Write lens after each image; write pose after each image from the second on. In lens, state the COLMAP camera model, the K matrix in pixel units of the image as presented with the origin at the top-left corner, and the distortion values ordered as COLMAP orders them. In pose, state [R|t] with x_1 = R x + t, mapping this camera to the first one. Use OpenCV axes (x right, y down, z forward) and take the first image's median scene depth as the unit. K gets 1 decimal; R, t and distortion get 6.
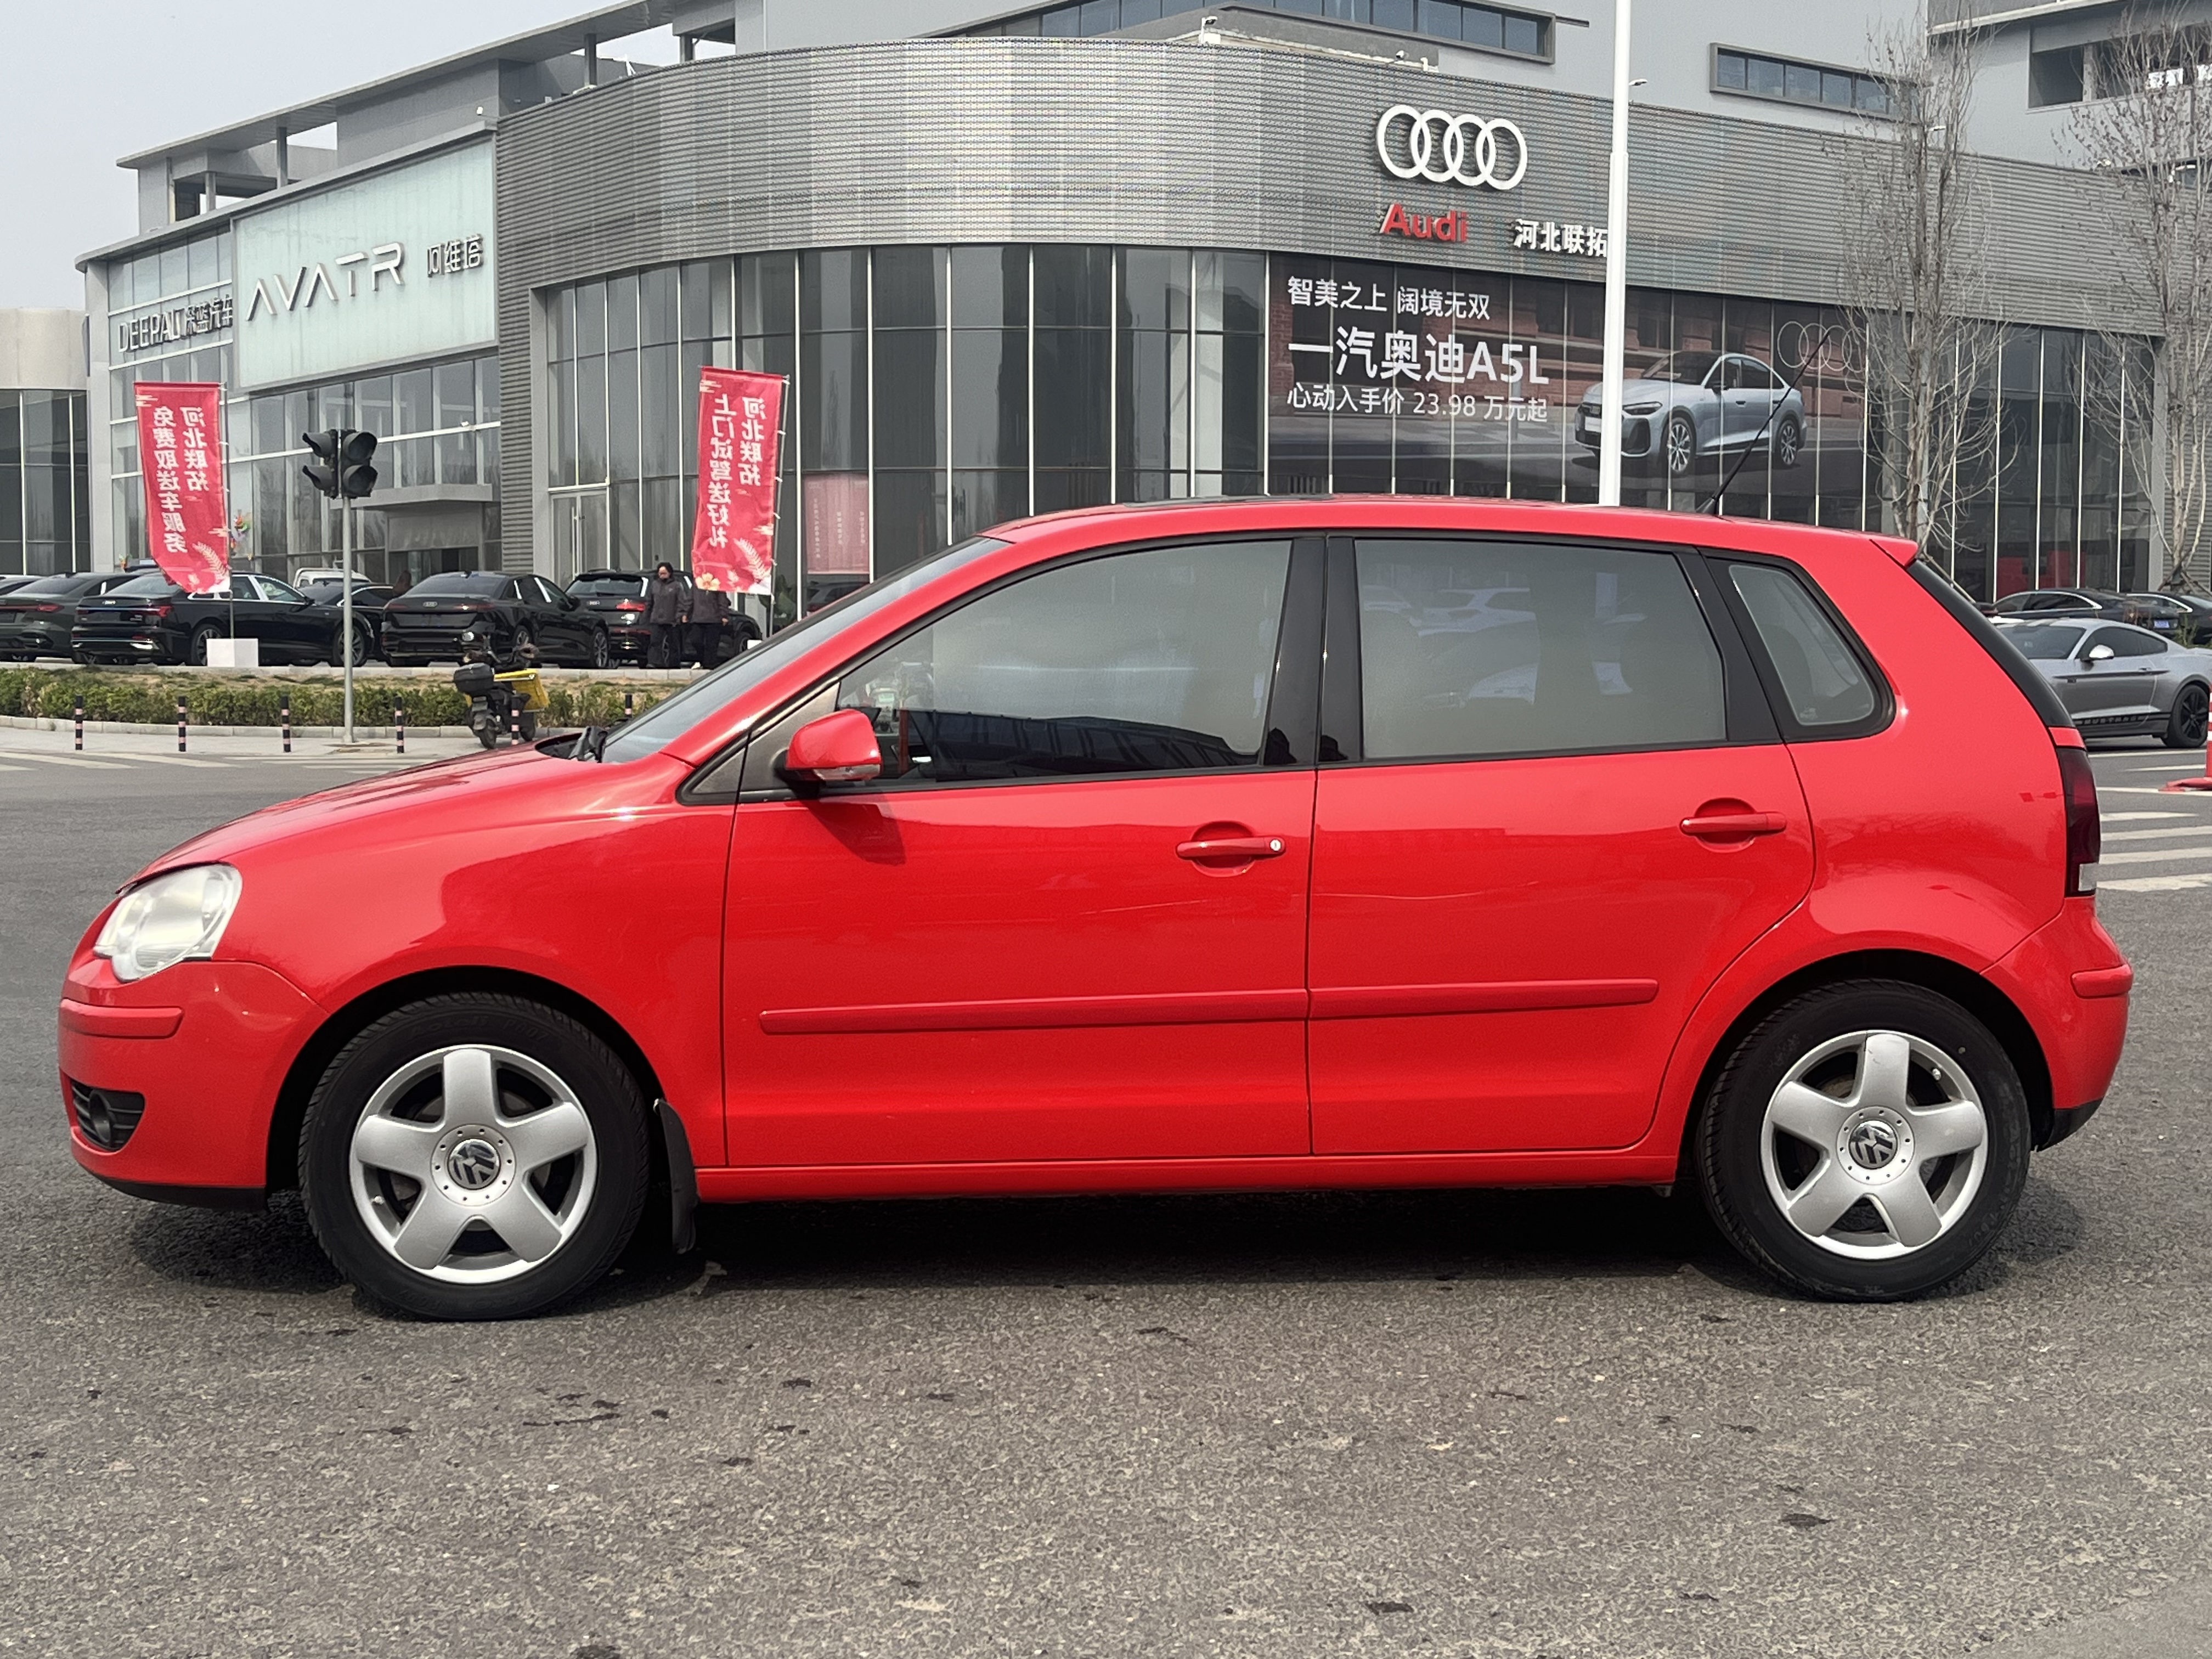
lens RADIAL K [[3073.0, 0, 1088.1], [0, 3073.0, 844.5], [0, 0, 1]] dist [0.097851, 0.000000]
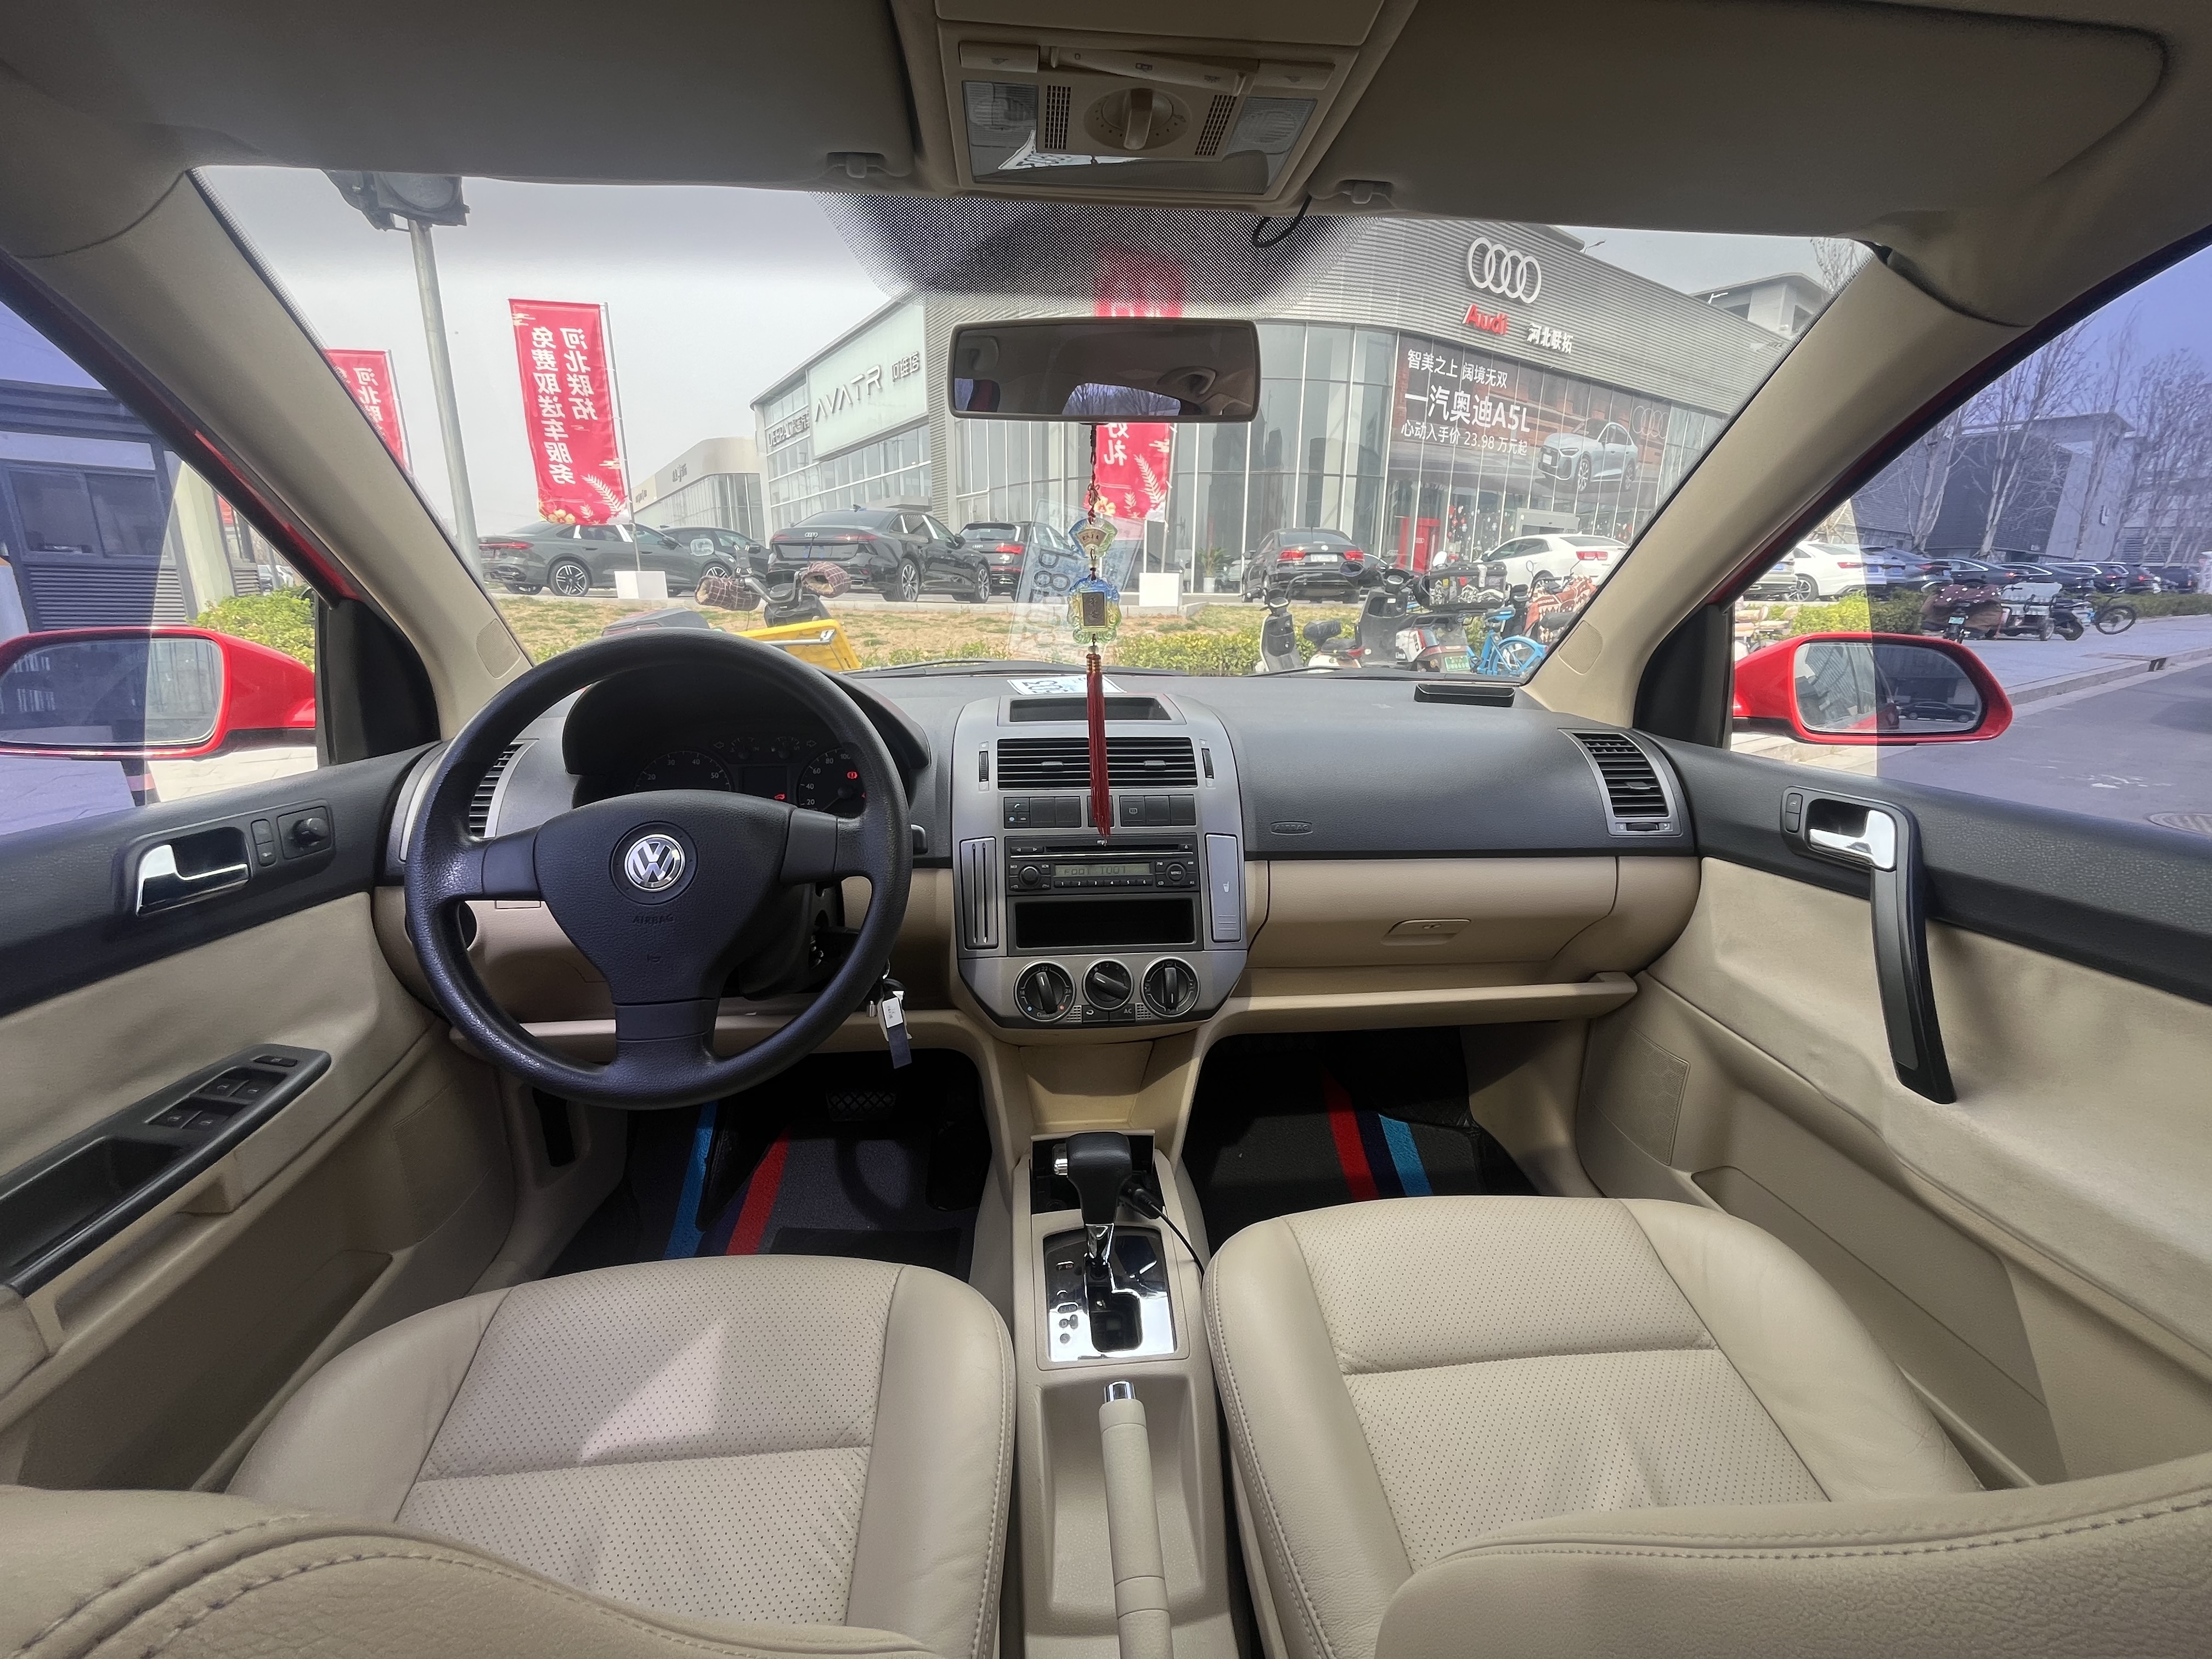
lens RADIAL K [[866.6, 0, 1088.0], [0, 866.6, 831.3], [0, 0, 1]] dist [-0.014180, 0.000457]
pose [[0.999003, 0.019595, -0.040113, -0.077760], [-0.010787, 0.977852, 0.209020, -0.030372], [0.043321, -0.208379, 0.977088, 0.497054]]
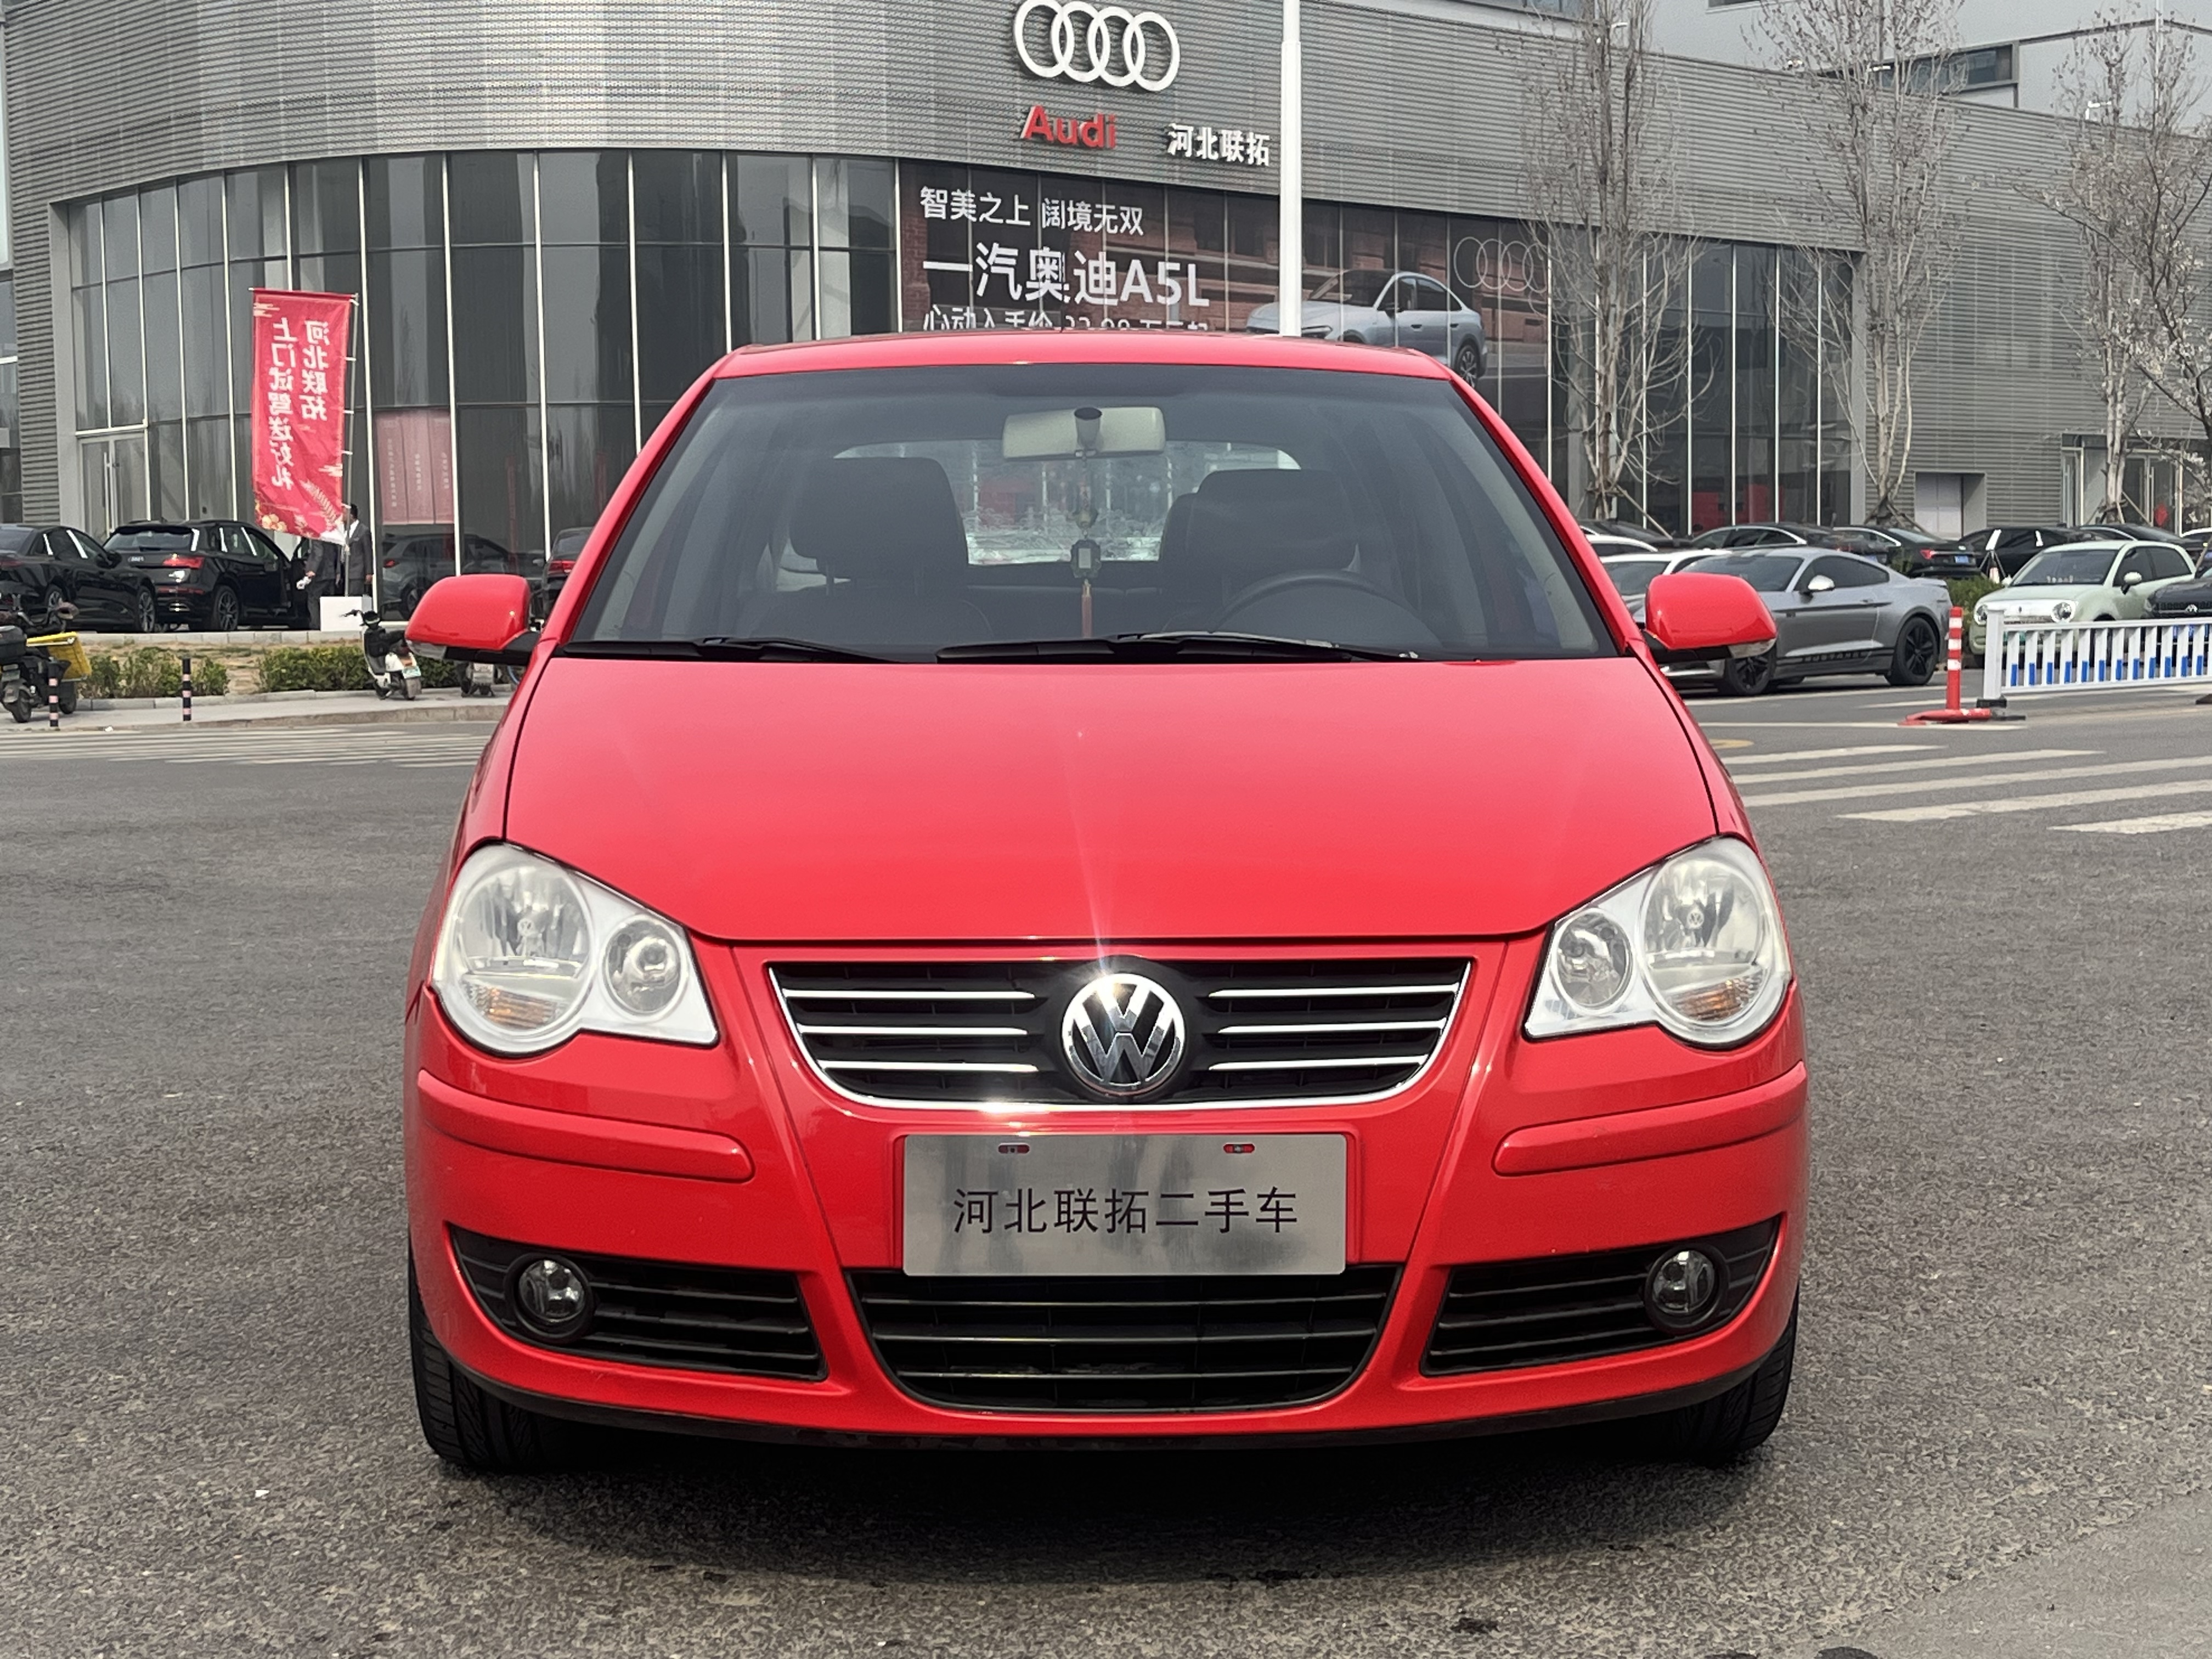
lens RADIAL K [[3419.6, 0, 1050.5], [0, 3419.6, 837.1], [0, 0, 1]] dist [0.103395, 0.000000]
pose [[0.994467, -0.023835, 0.102314, -0.004034], [0.023638, 0.999716, 0.003139, 0.002491], [-0.102360, -0.000703, 0.994747, 0.003712]]
